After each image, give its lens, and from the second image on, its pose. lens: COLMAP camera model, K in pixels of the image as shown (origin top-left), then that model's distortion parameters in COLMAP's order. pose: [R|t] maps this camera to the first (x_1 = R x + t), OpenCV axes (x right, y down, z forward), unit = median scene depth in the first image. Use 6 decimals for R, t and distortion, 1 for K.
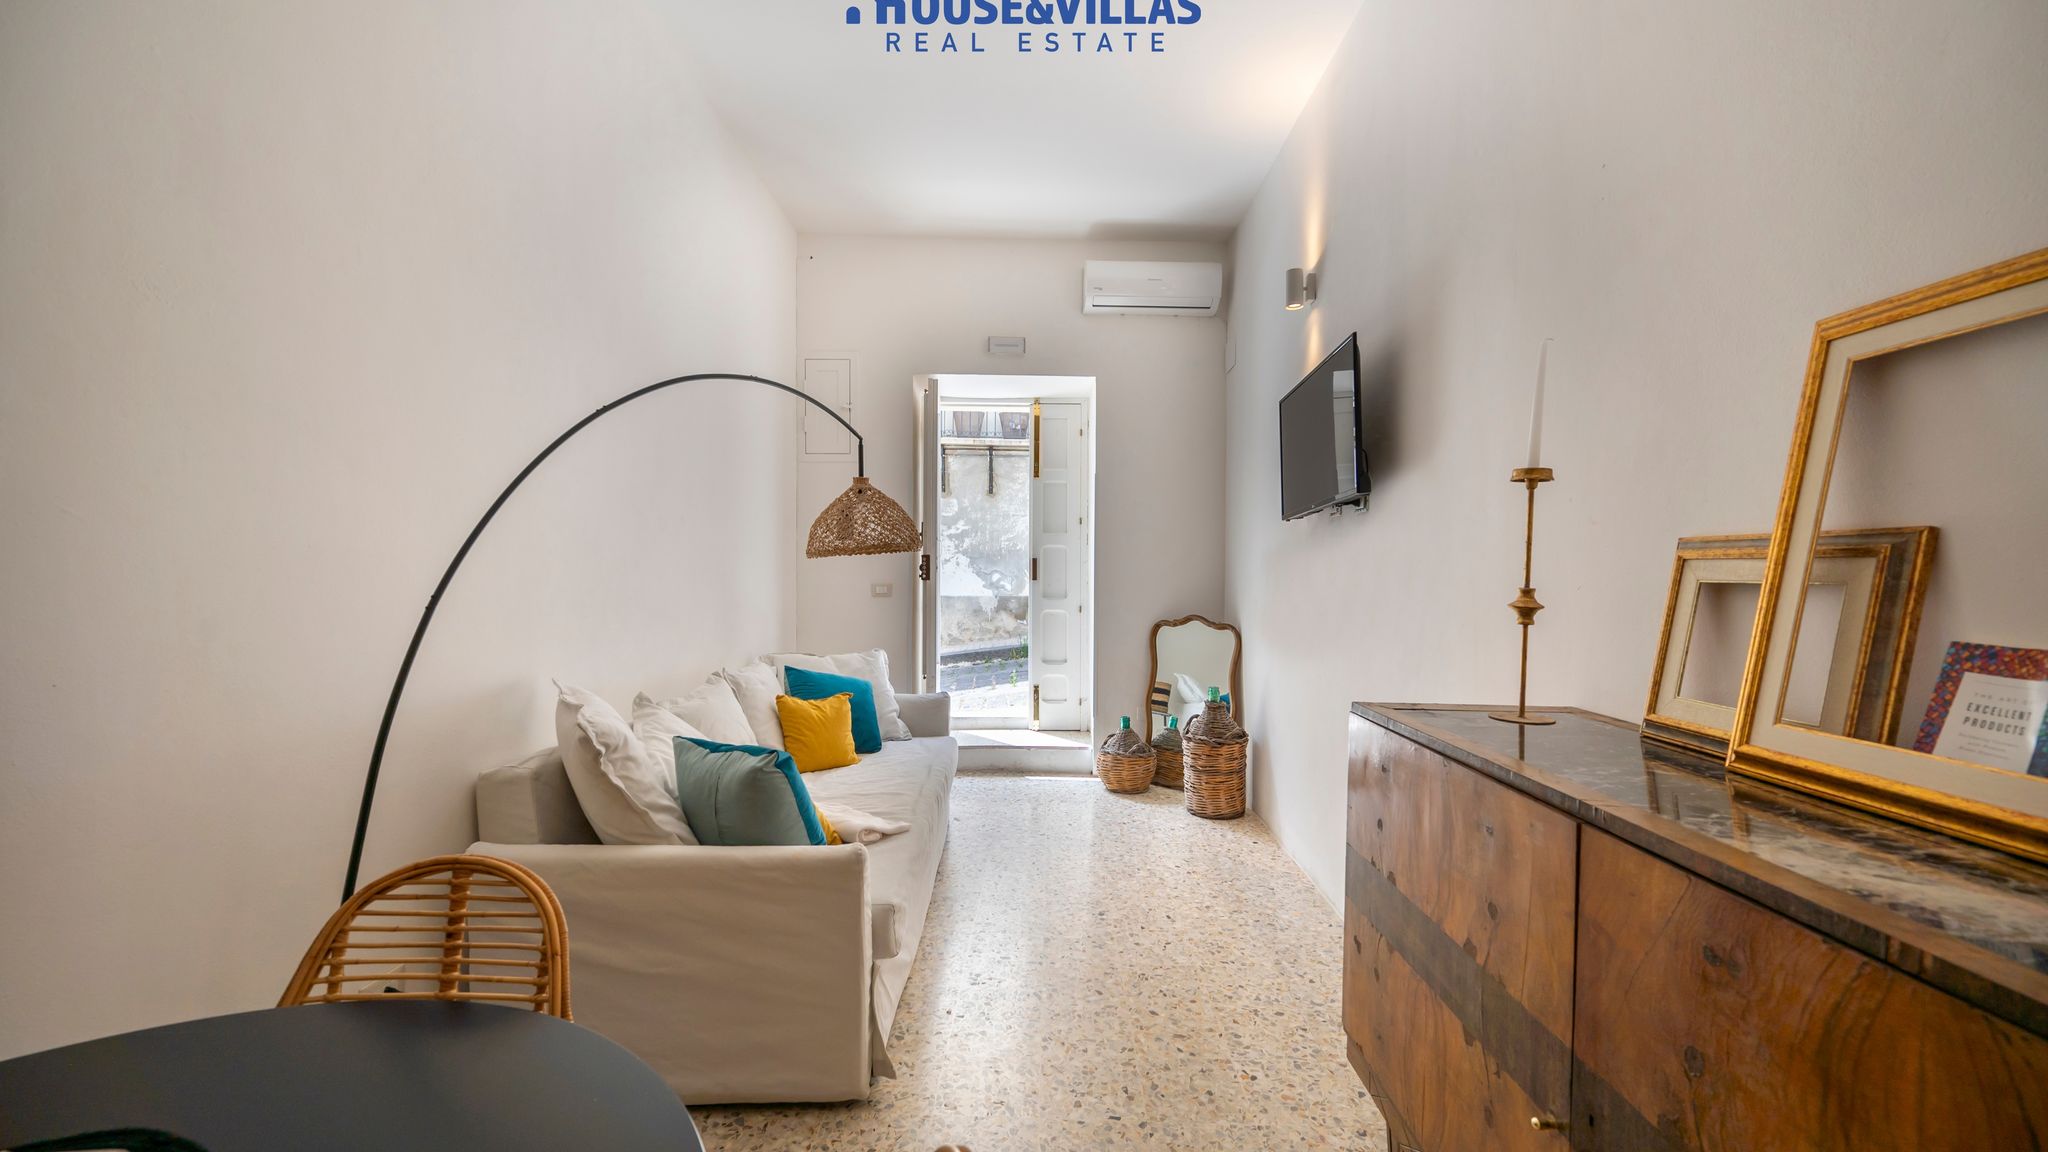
lens RADIAL K [[814.7, 0, 1024.0], [0, 814.7, 576.0], [0, 0, 1]] dist [-0.001428, -0.000208]
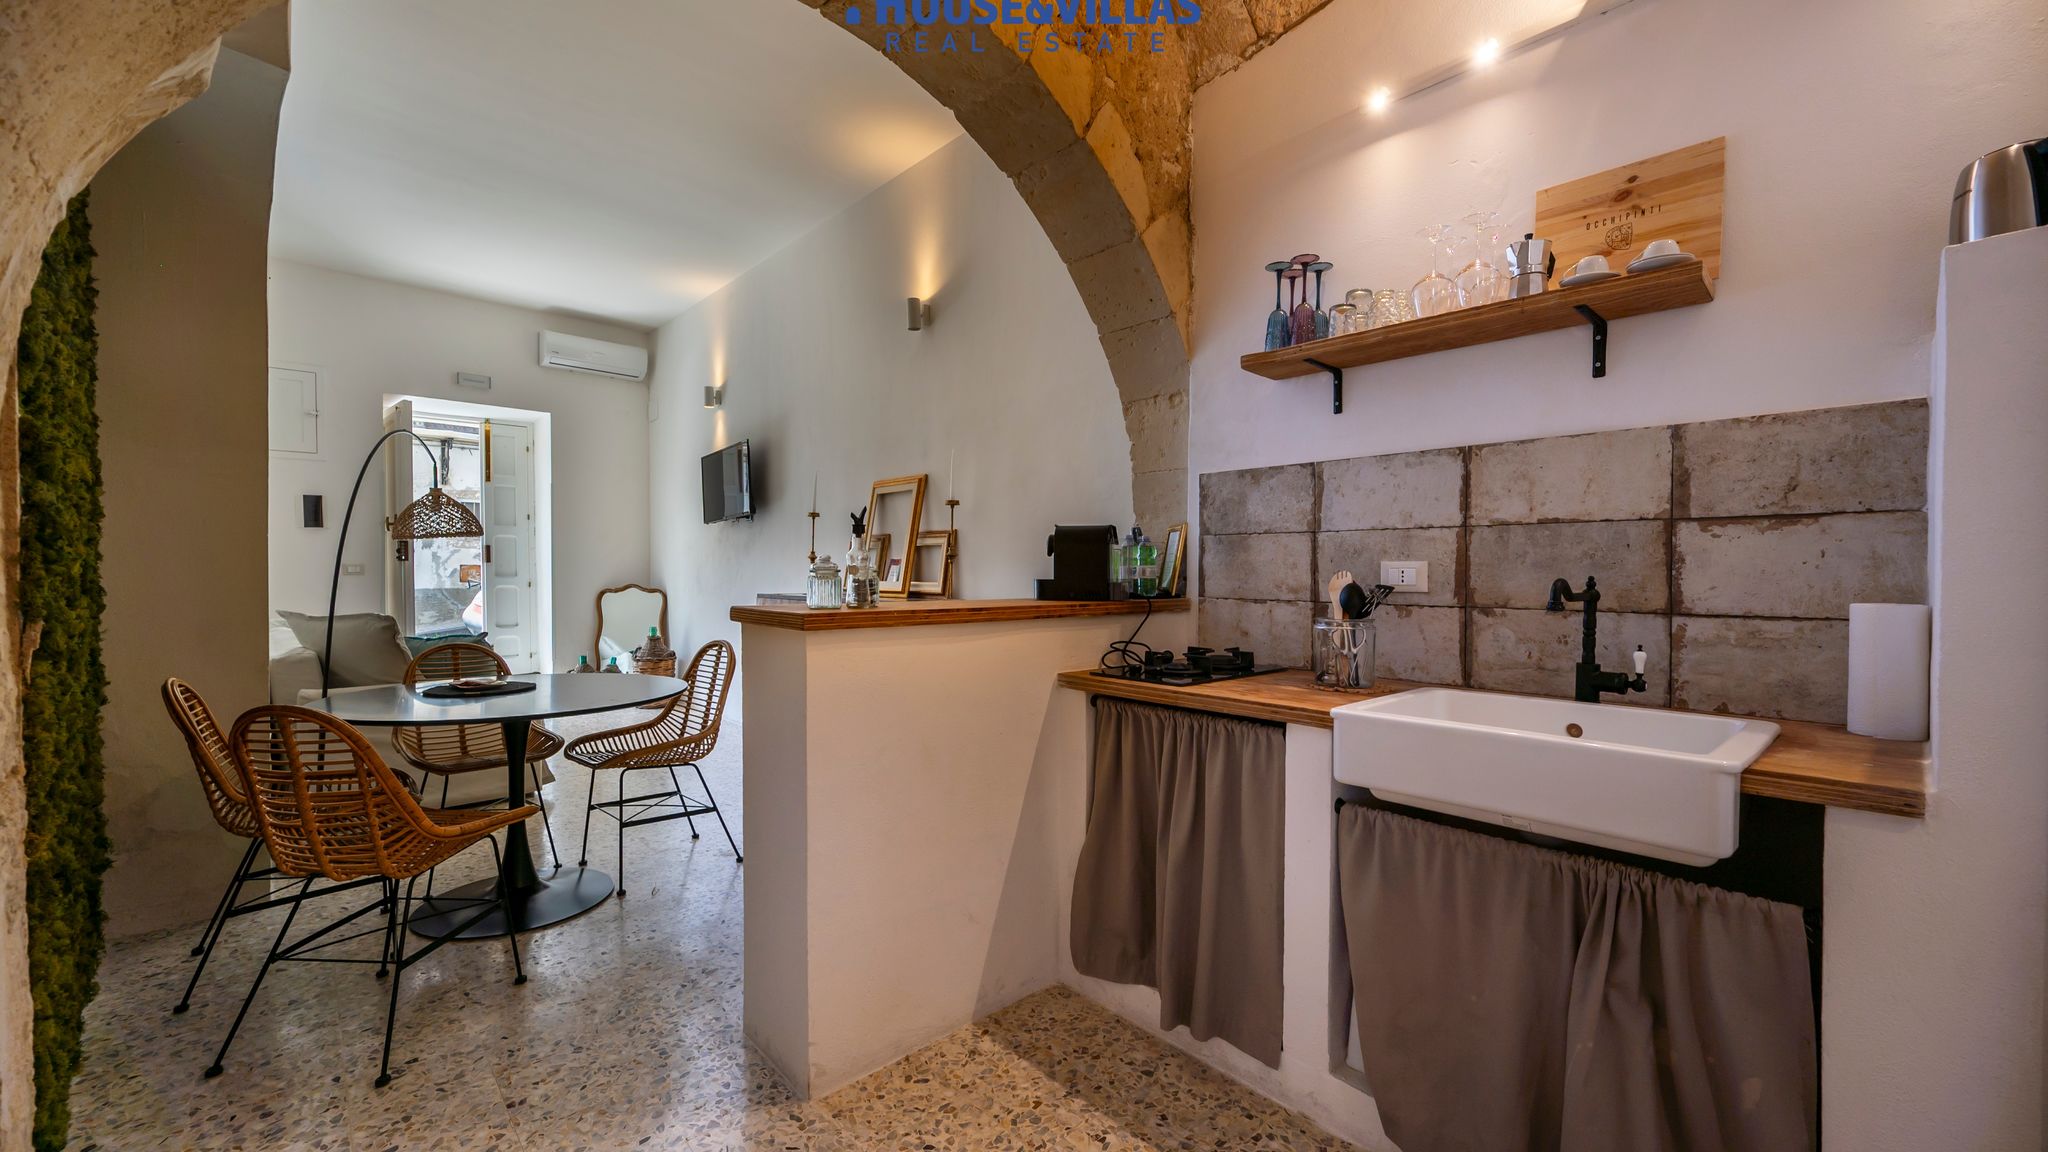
lens RADIAL K [[814.7, 0, 1024.0], [0, 814.7, 576.0], [0, 0, 1]] dist [-0.001428, -0.000208]
pose [[0.724059, -0.013238, 0.689611, -0.300720], [0.010941, 0.999910, 0.007706, 0.030062], [-0.689651, 0.001965, 0.724139, -0.575349]]
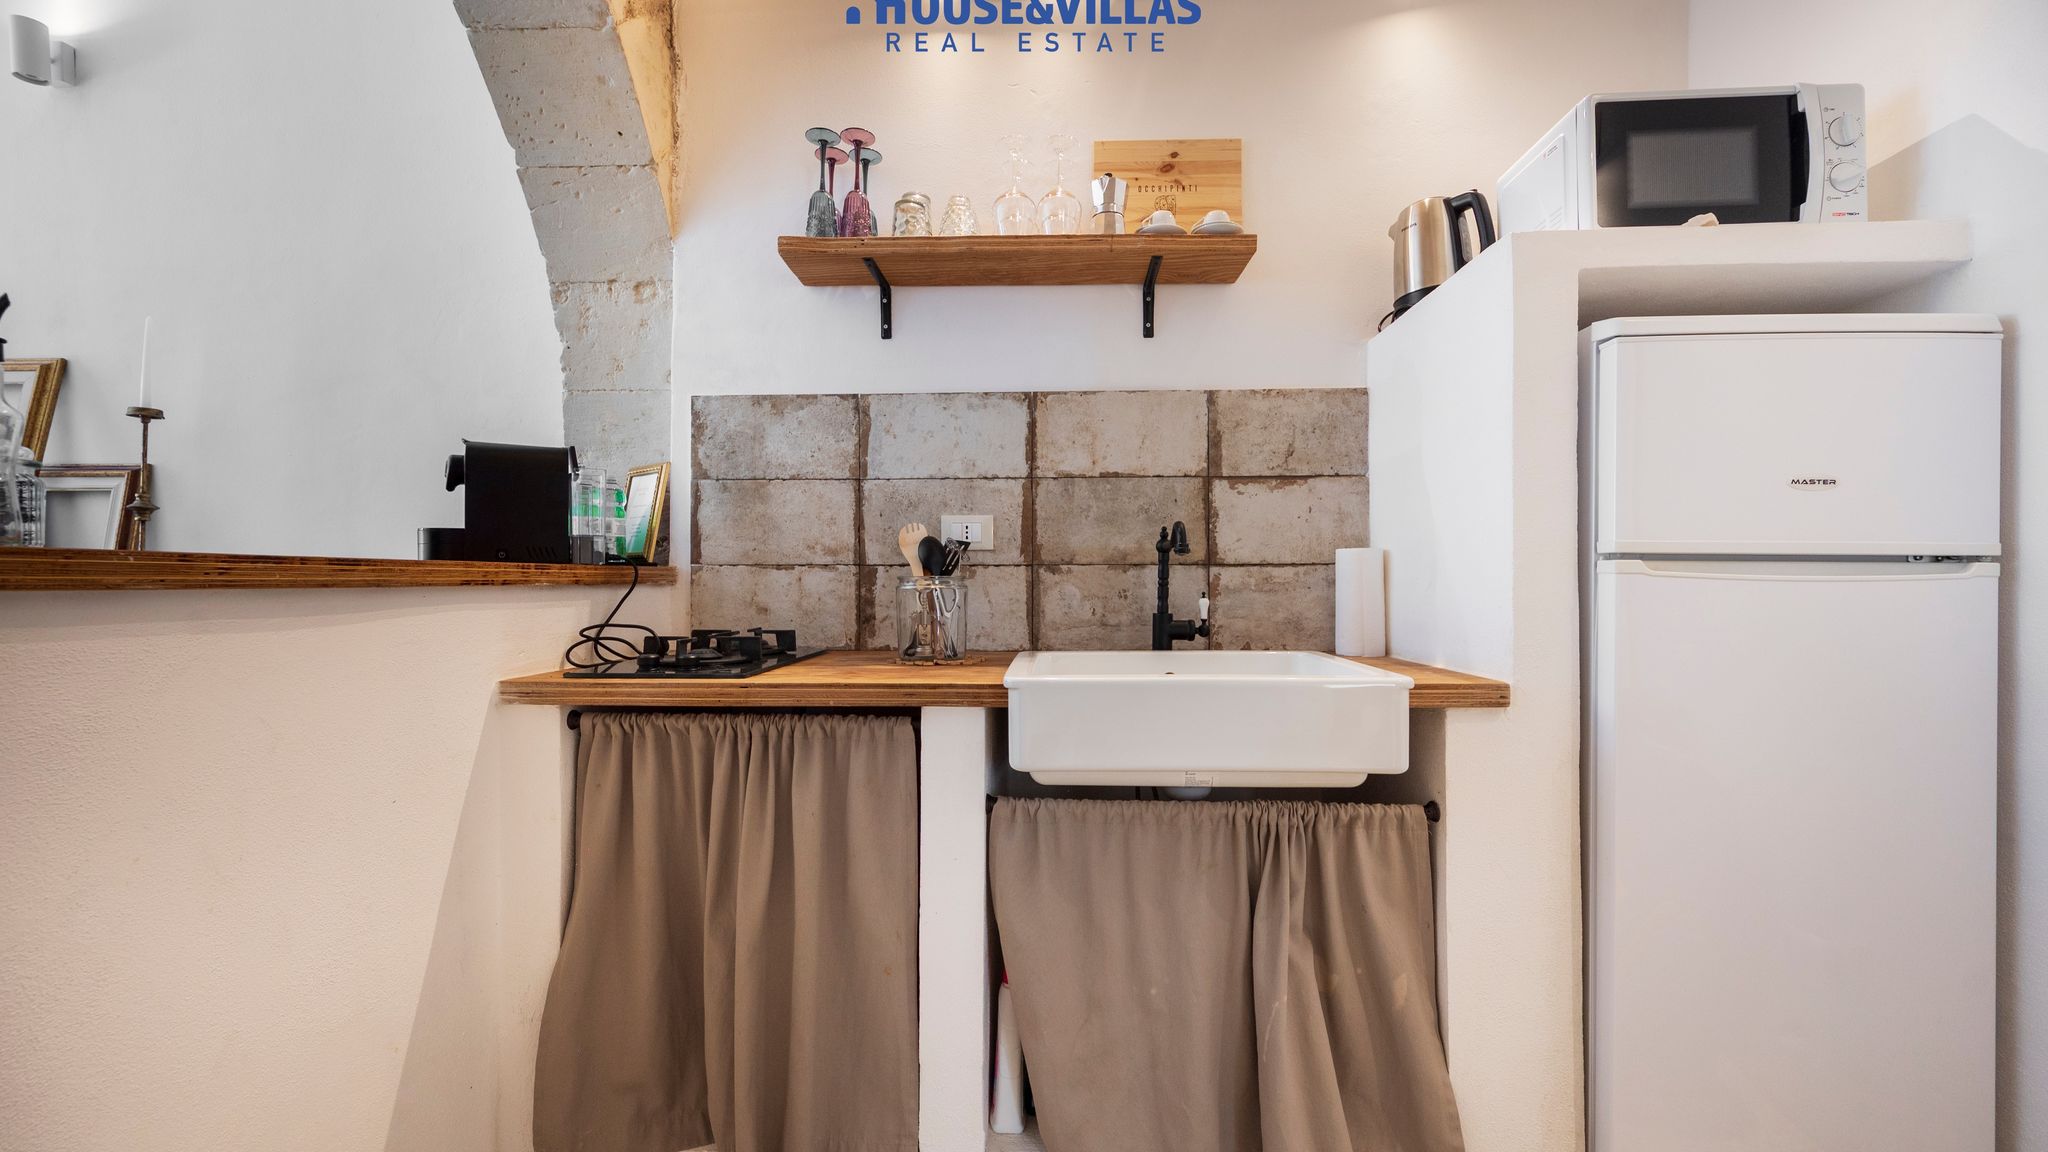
lens RADIAL K [[814.7, 0, 1024.0], [0, 814.7, 576.0], [0, 0, 1]] dist [-0.001428, -0.000208]
pose [[0.010162, -0.003512, 0.999942, -0.229253], [0.011928, 0.999923, 0.003390, 0.058225], [-0.999877, 0.011893, 0.010203, -0.413895]]
